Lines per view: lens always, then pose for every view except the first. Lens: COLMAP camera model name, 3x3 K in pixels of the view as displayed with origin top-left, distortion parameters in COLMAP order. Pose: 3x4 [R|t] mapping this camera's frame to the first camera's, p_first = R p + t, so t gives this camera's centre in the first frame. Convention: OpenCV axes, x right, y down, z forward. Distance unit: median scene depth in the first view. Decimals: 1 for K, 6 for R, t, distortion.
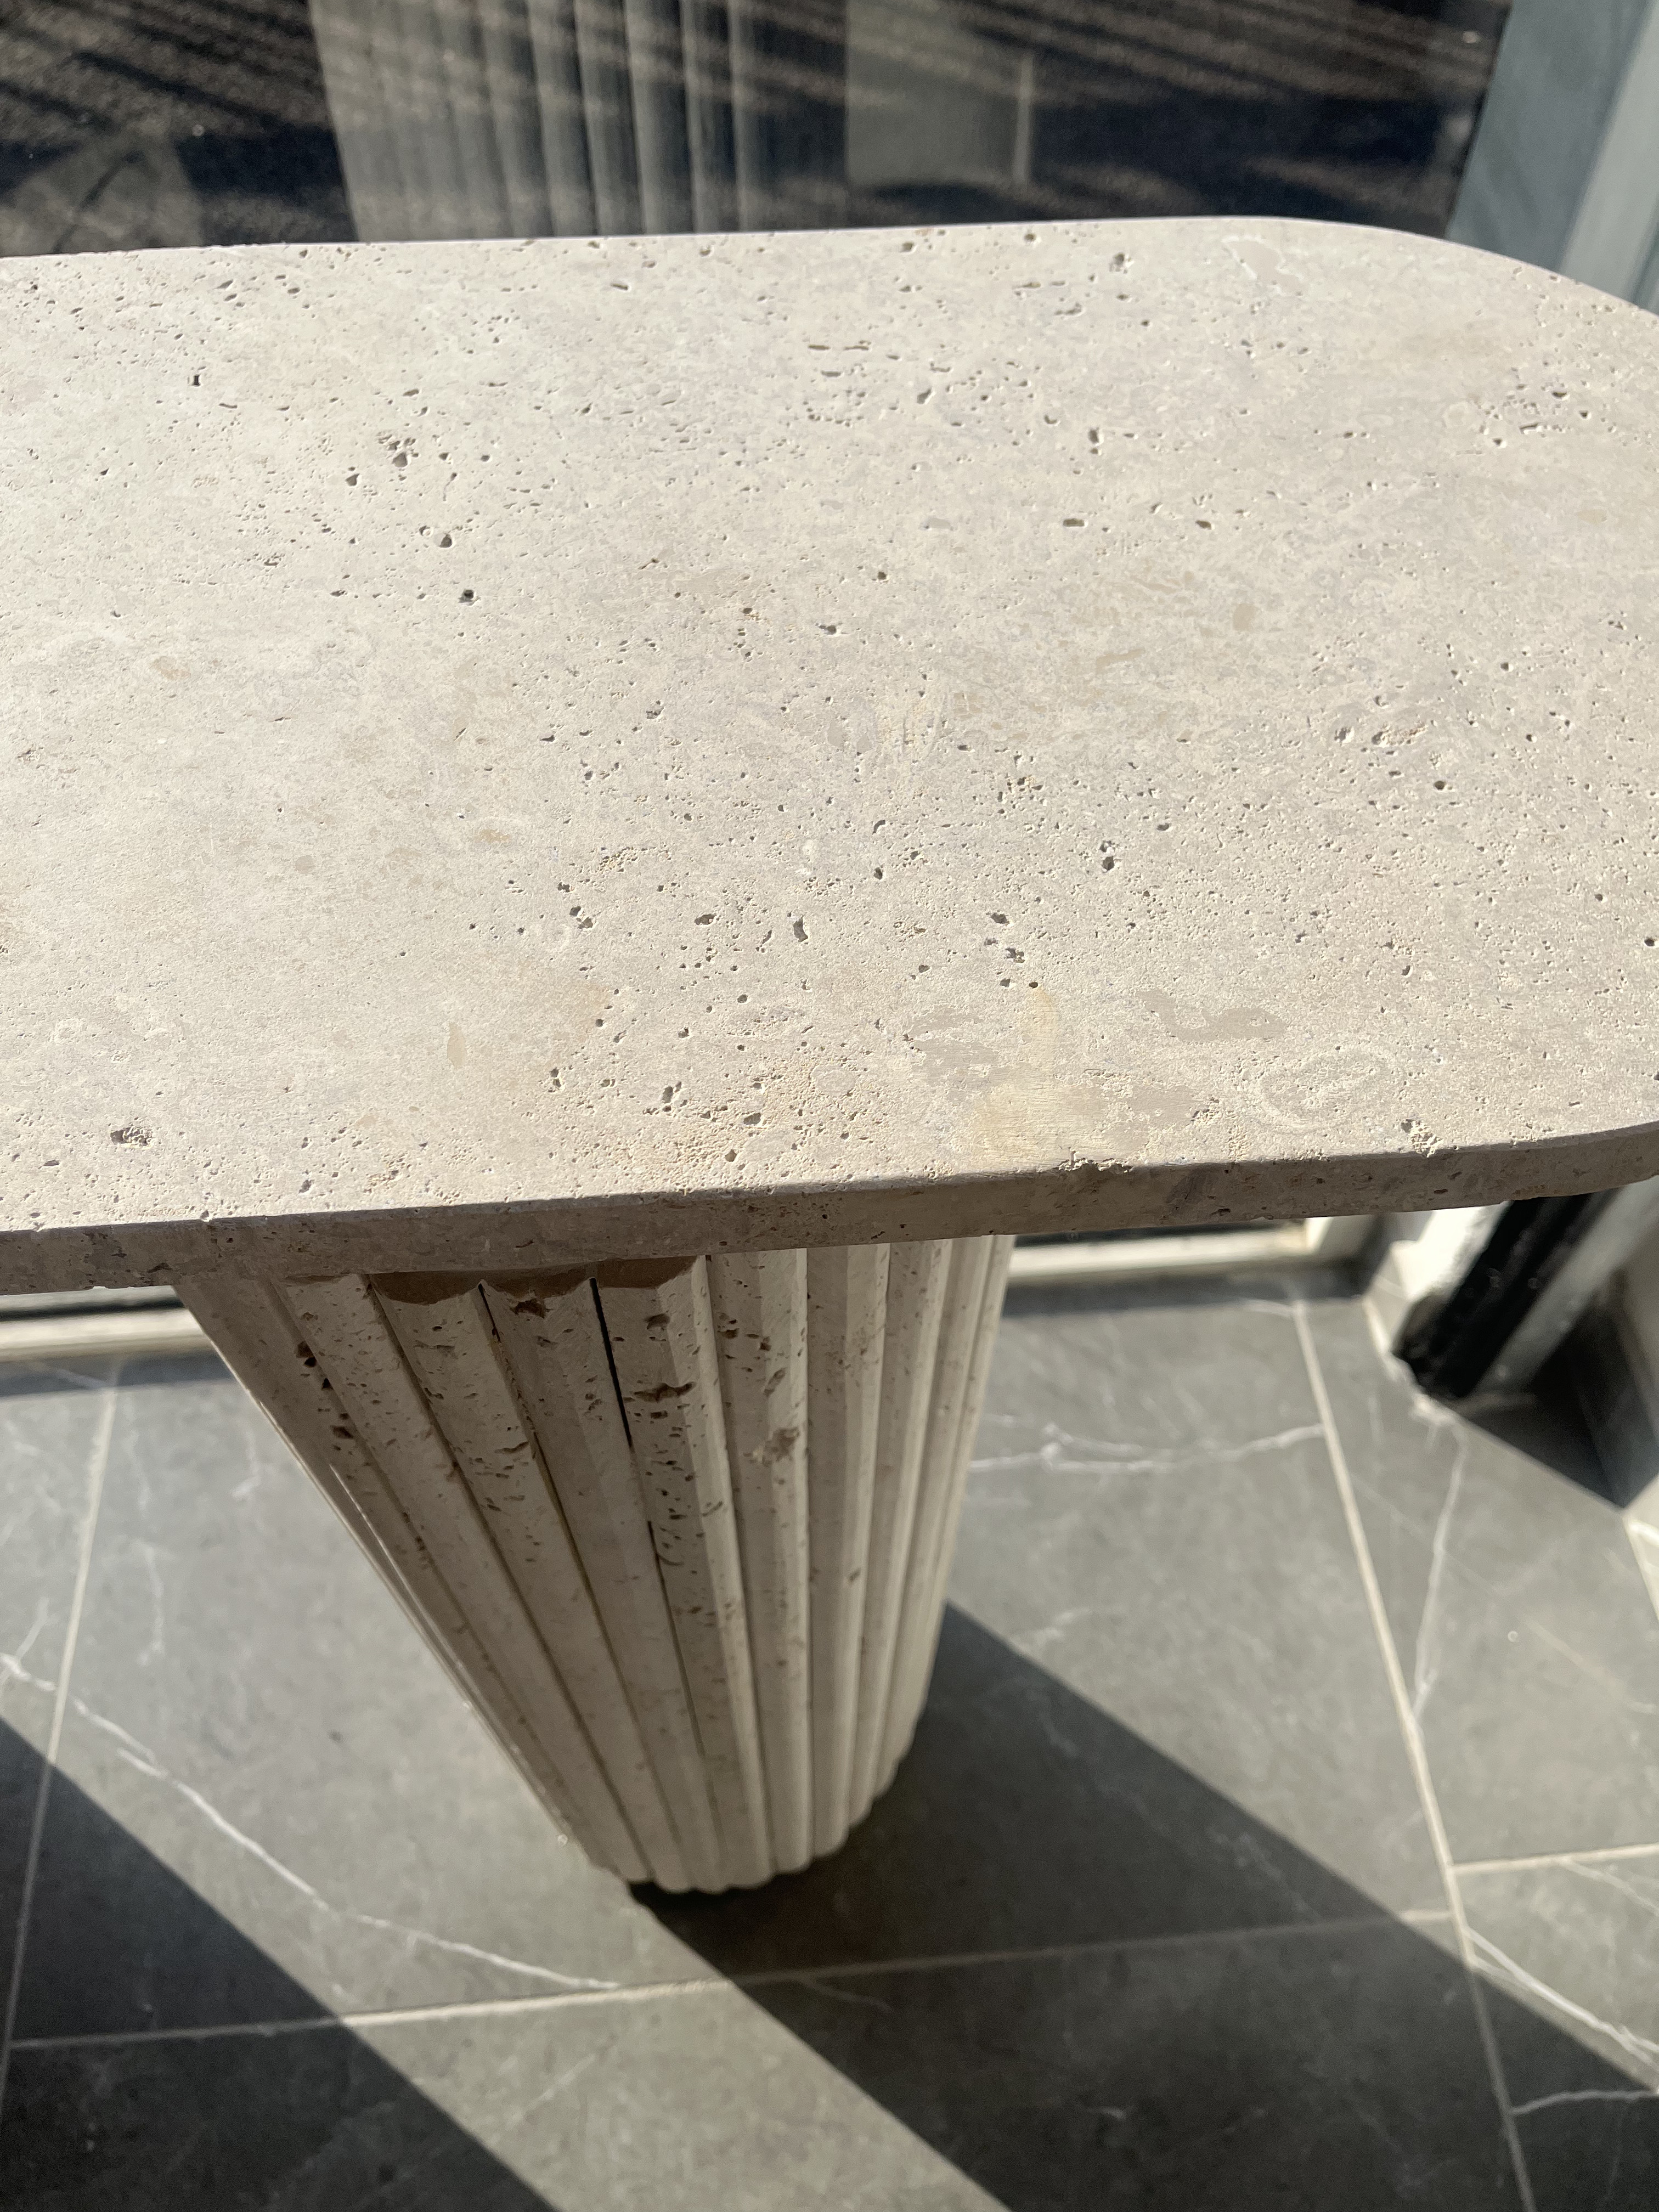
lens RADIAL K [[1676.5, 0, 839.9], [0, 1676.5, 1096.9], [0, 0, 1]] dist [0.007056, -0.049240]
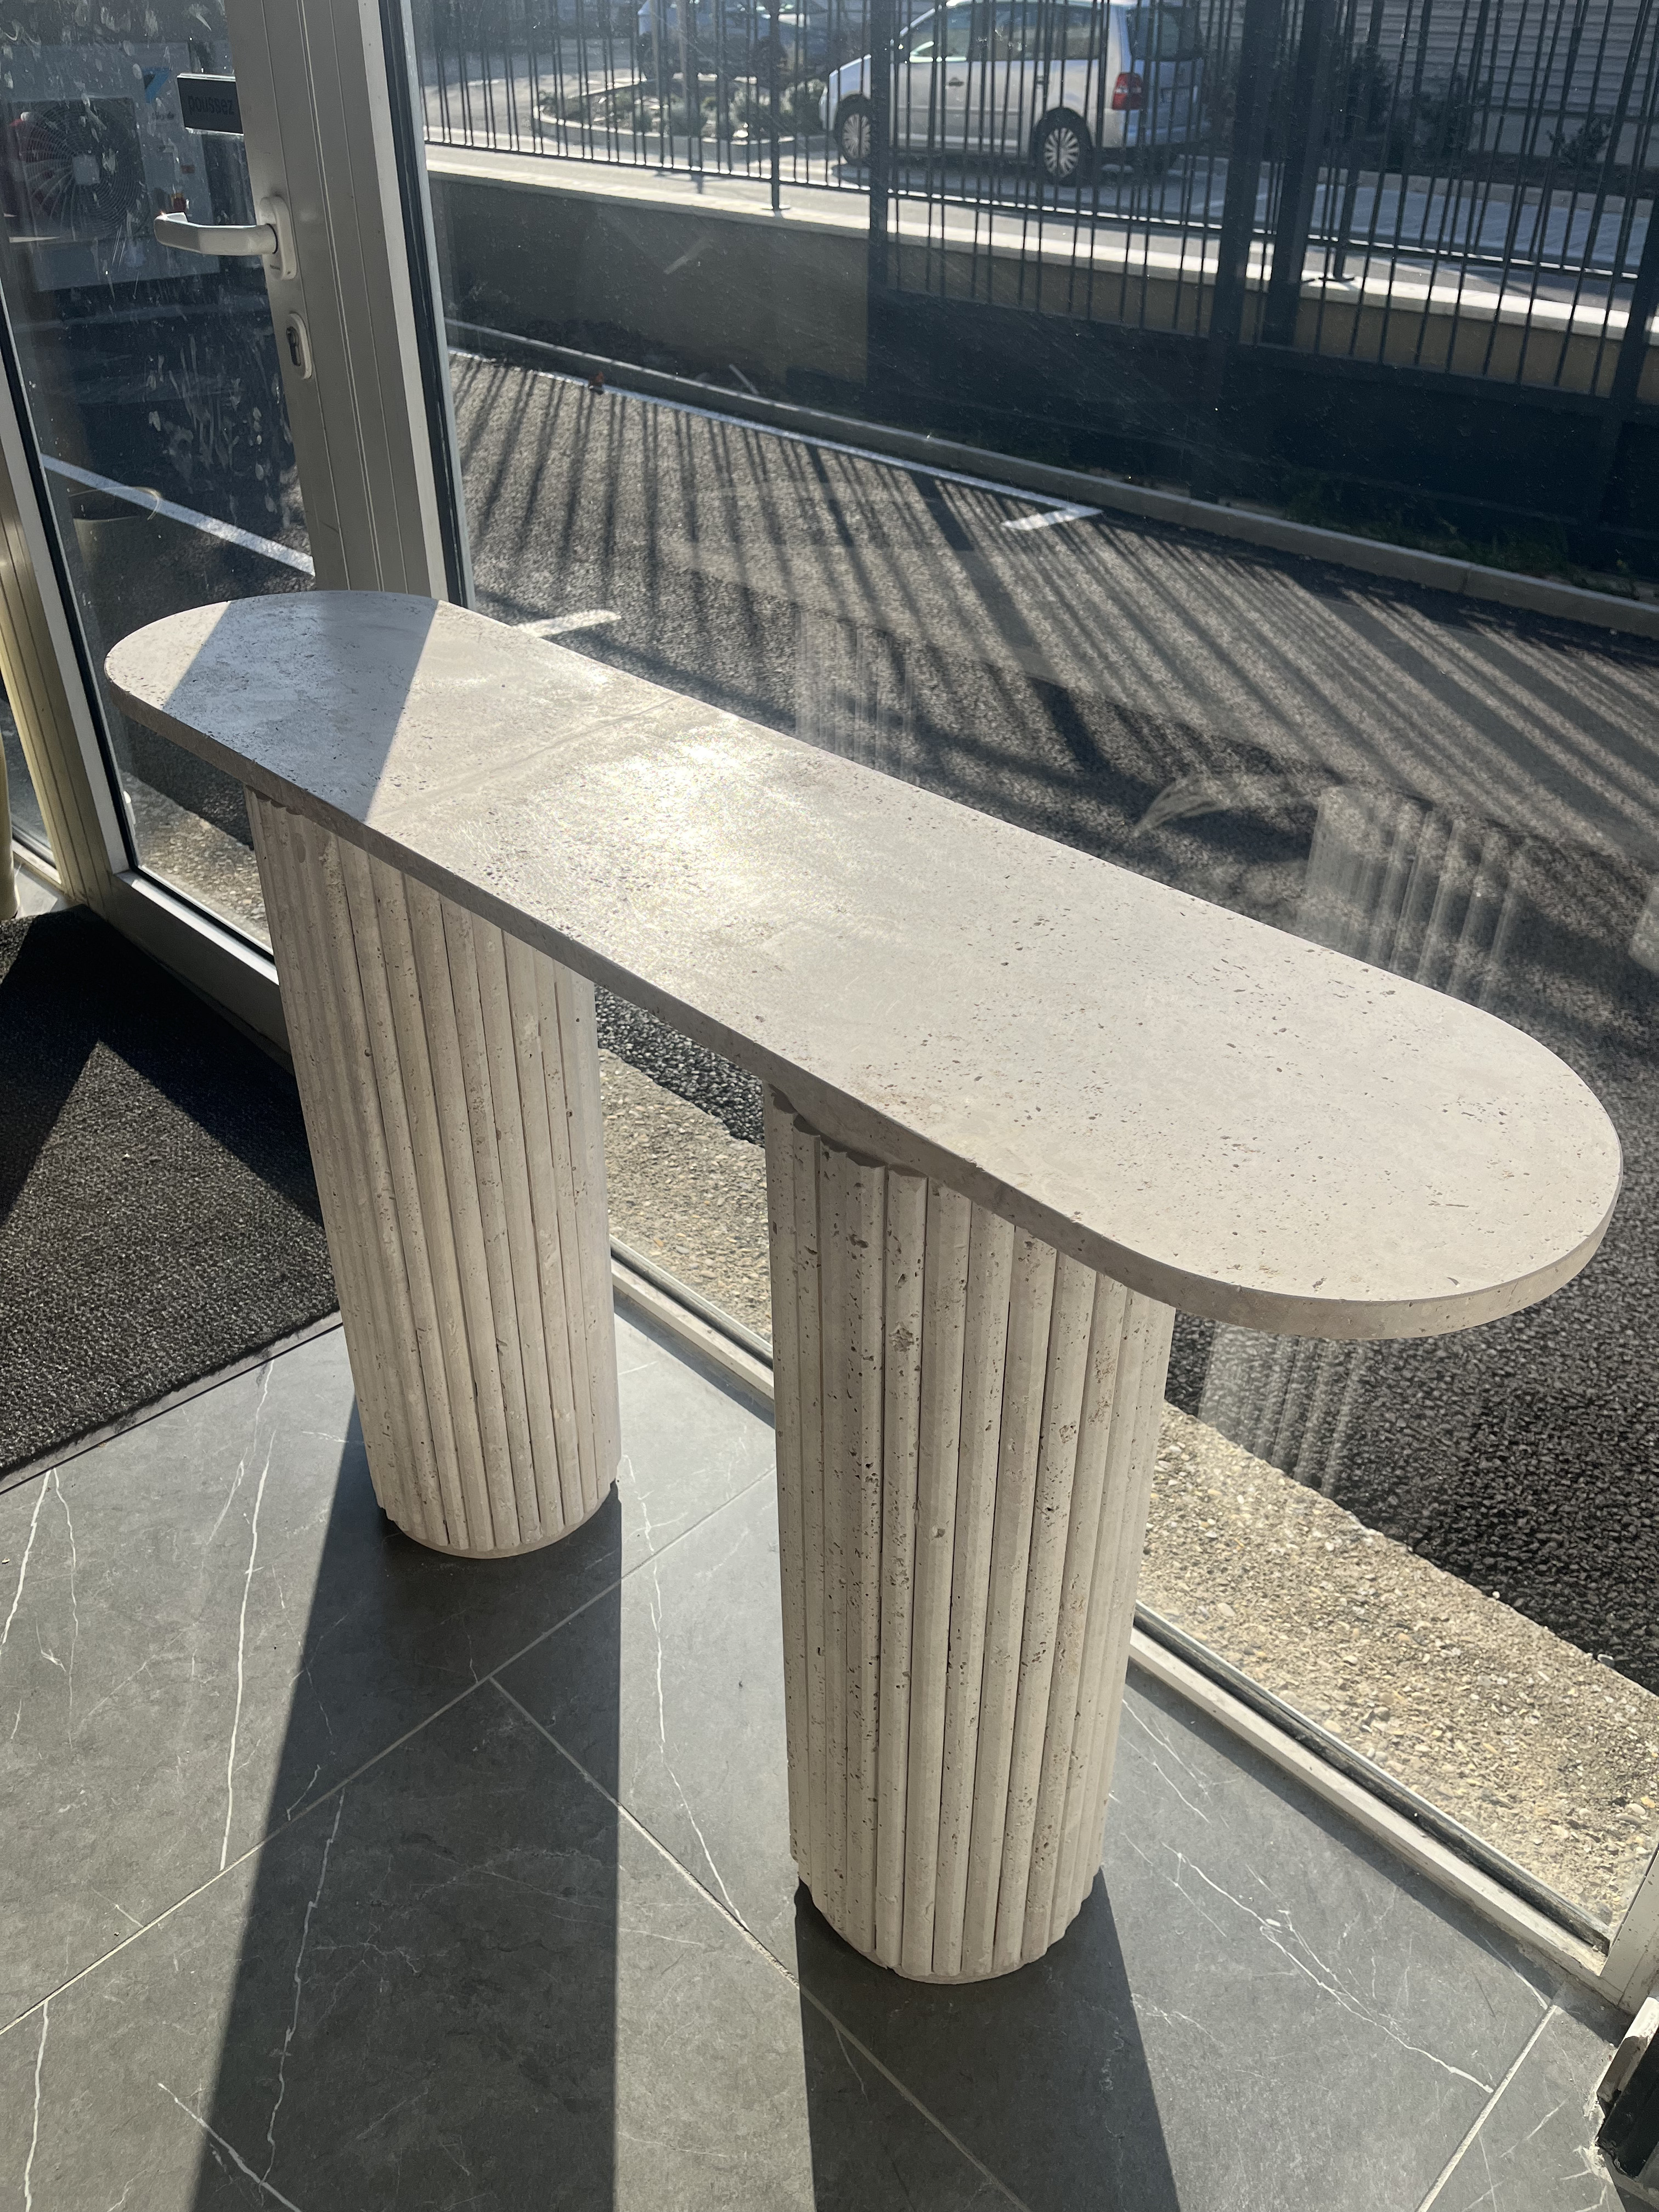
lens RADIAL K [[1676.5, 0, 840.6], [0, 1676.5, 1093.8], [0, 0, 1]] dist [0.007056, -0.049240]
pose [[0.647234, 0.418260, -0.637296, 0.520123], [-0.630544, 0.763560, -0.139250, 0.145092], [0.428371, 0.491971, 0.757934, -0.373457]]
